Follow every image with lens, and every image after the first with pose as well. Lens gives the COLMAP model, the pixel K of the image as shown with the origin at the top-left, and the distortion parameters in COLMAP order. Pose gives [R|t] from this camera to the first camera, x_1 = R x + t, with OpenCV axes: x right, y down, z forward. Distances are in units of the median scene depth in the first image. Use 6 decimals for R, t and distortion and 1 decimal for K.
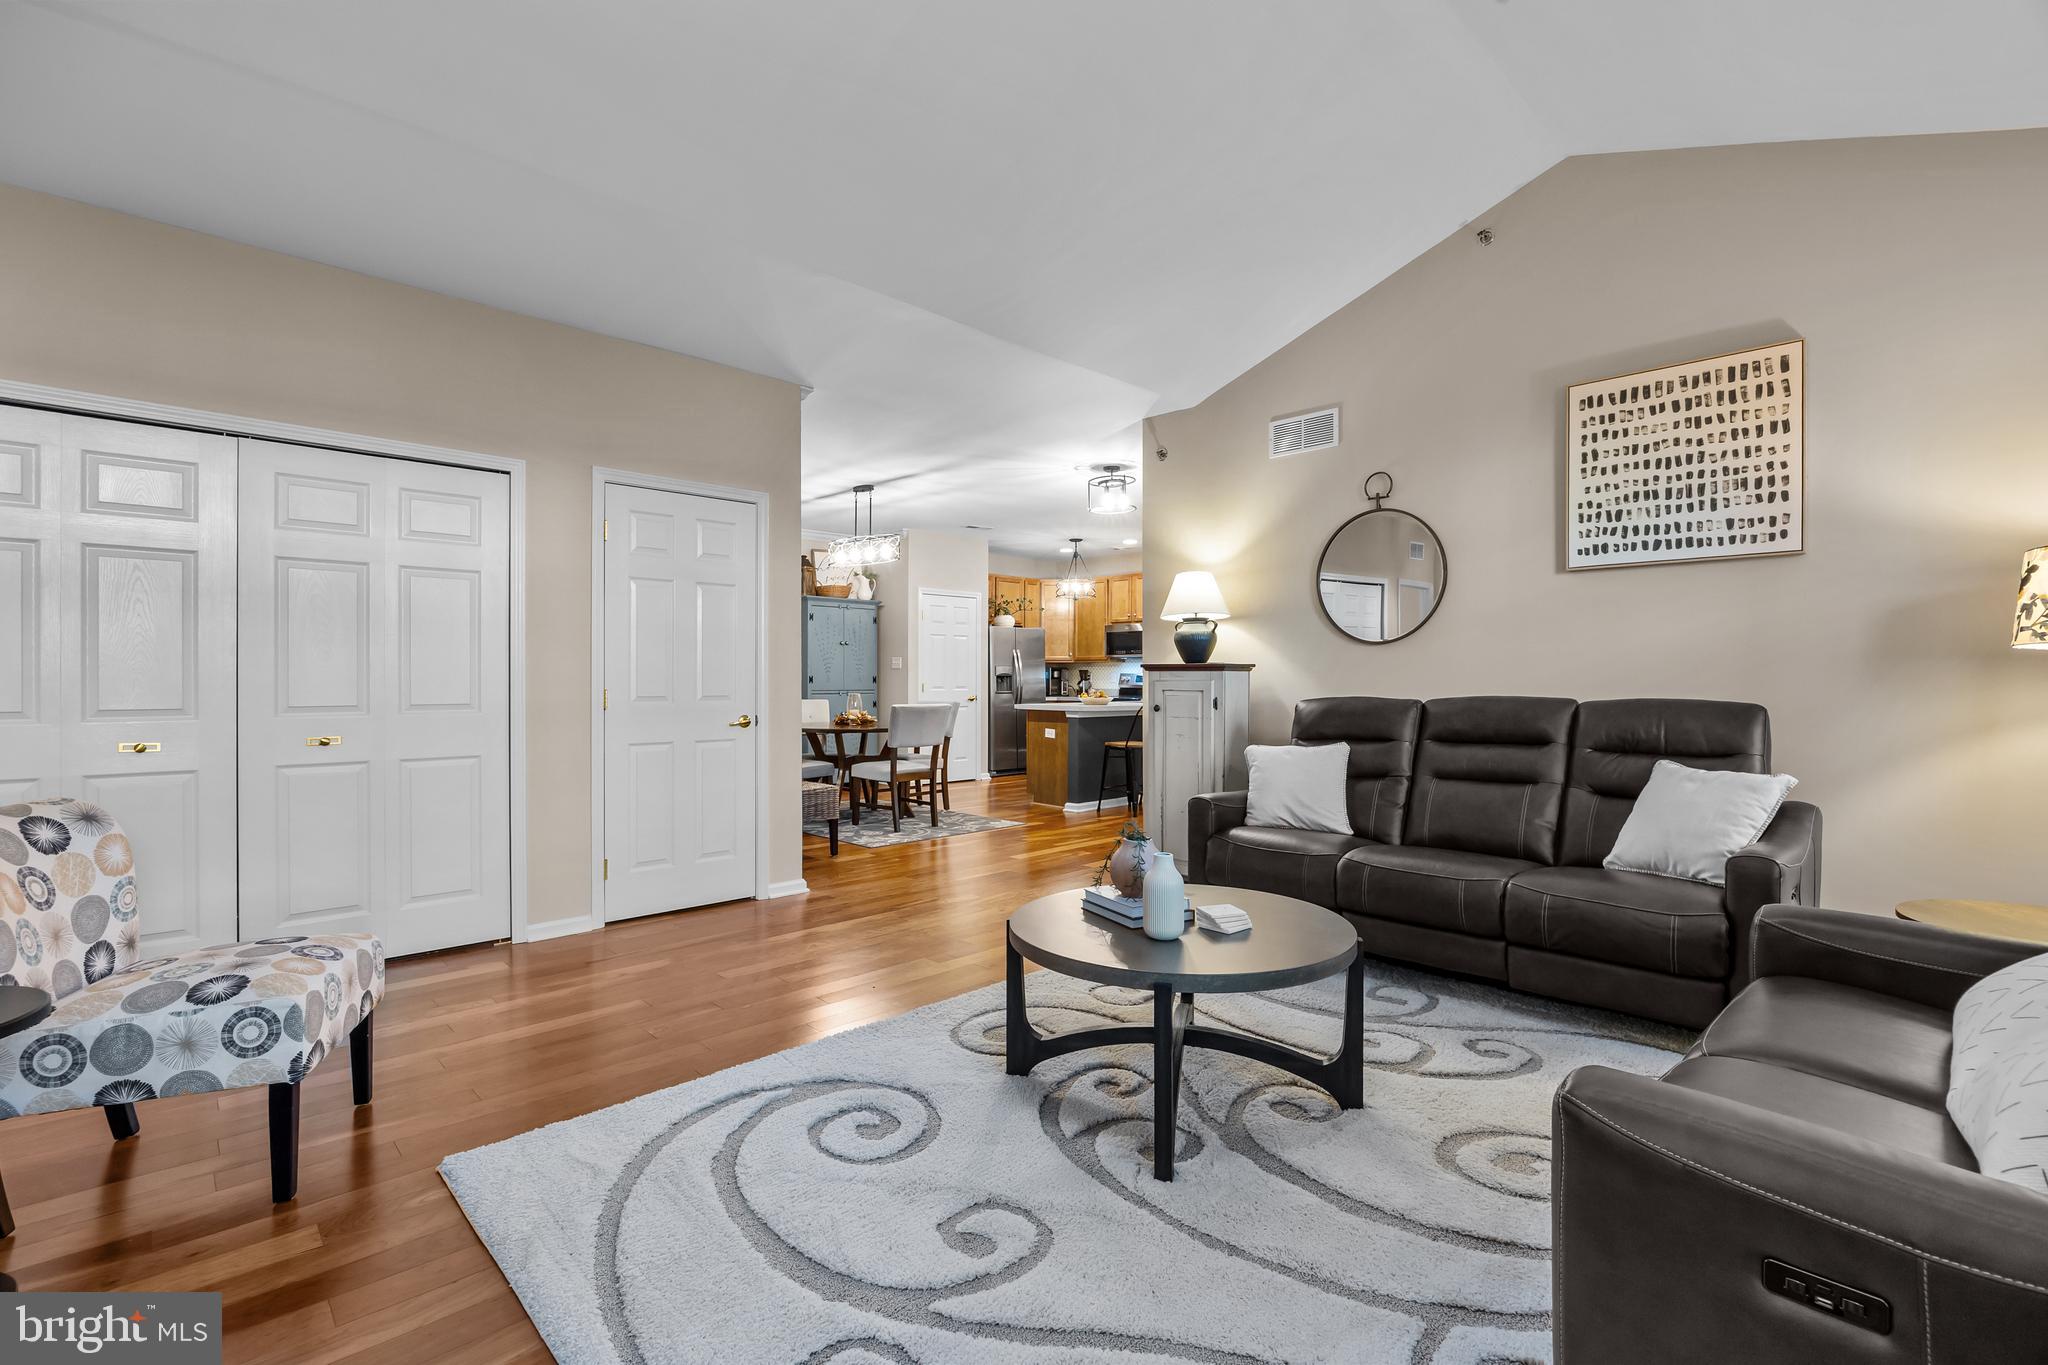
lens RADIAL K [[914.6, 0, 1031.3], [0, 914.6, 685.0], [0, 0, 1]] dist [0.000926, 0.001072]
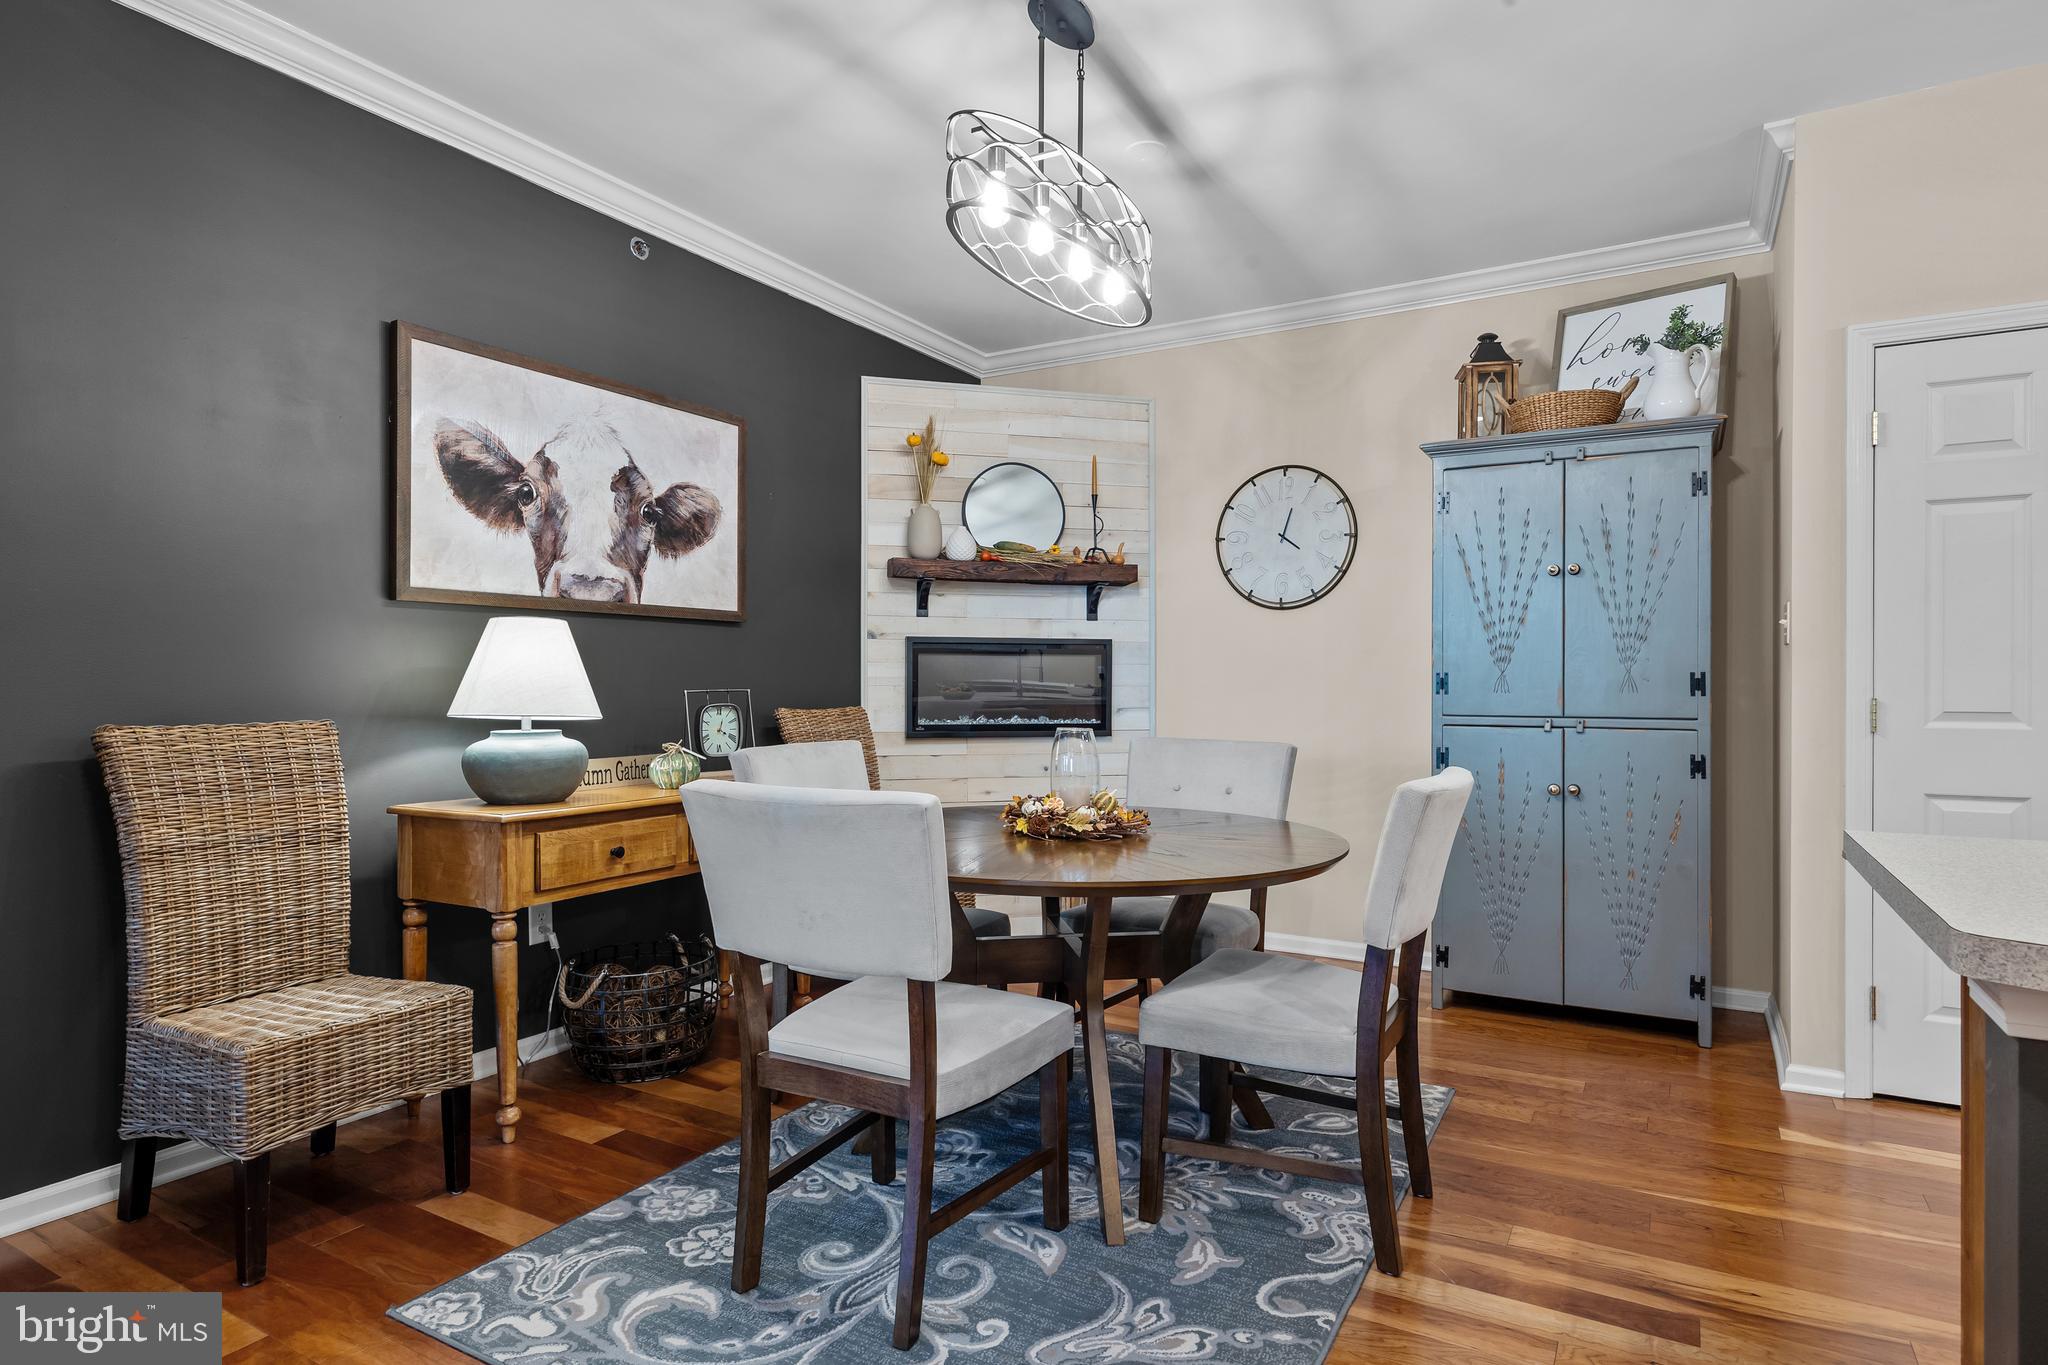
lens RADIAL K [[1102.6, 0, 1030.8], [0, 1102.6, 690.9], [0, 0, 1]] dist [-0.002239, 0.001825]
pose [[0.268270, 0.005830, -0.963326, 0.115533], [-0.008231, 0.999959, 0.003759, -0.002902], [0.963309, 0.006920, 0.268307, 0.697009]]
